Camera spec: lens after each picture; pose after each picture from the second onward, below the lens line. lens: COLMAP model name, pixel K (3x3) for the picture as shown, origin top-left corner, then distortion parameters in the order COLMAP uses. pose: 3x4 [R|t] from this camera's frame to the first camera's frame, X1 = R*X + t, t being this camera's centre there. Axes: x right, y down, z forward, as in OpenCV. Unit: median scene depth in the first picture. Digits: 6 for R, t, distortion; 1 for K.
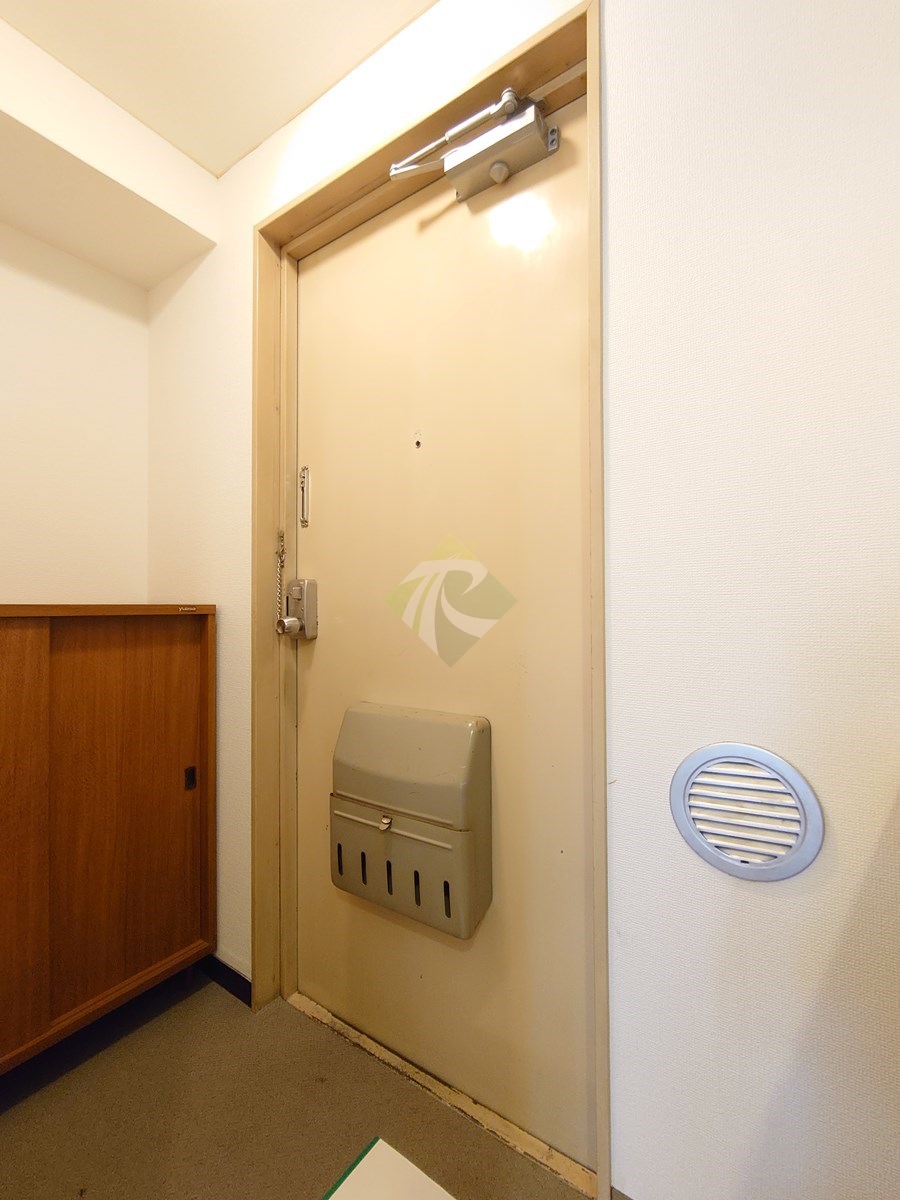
lens RADIAL K [[510.7, 0, 454.7], [0, 510.7, 603.7], [0, 0, 1]] dist [-0.000806, -0.000048]
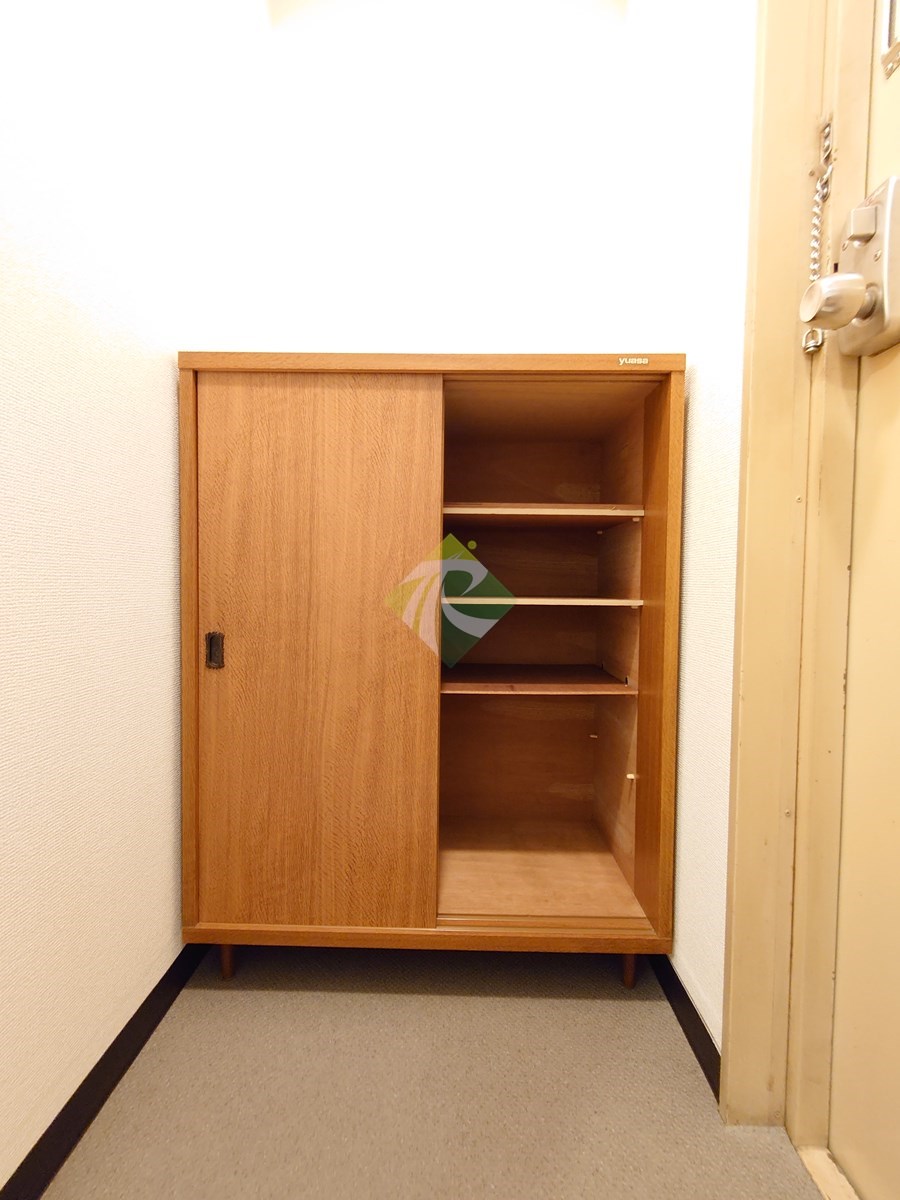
lens RADIAL K [[510.7, 0, 454.7], [0, 510.7, 603.7], [0, 0, 1]] dist [-0.000806, -0.000048]
pose [[0.556453, 0.044935, -0.829663, -0.137591], [-0.000207, 0.998544, 0.053942, 0.250525], [0.830879, -0.029844, 0.555652, 0.486743]]
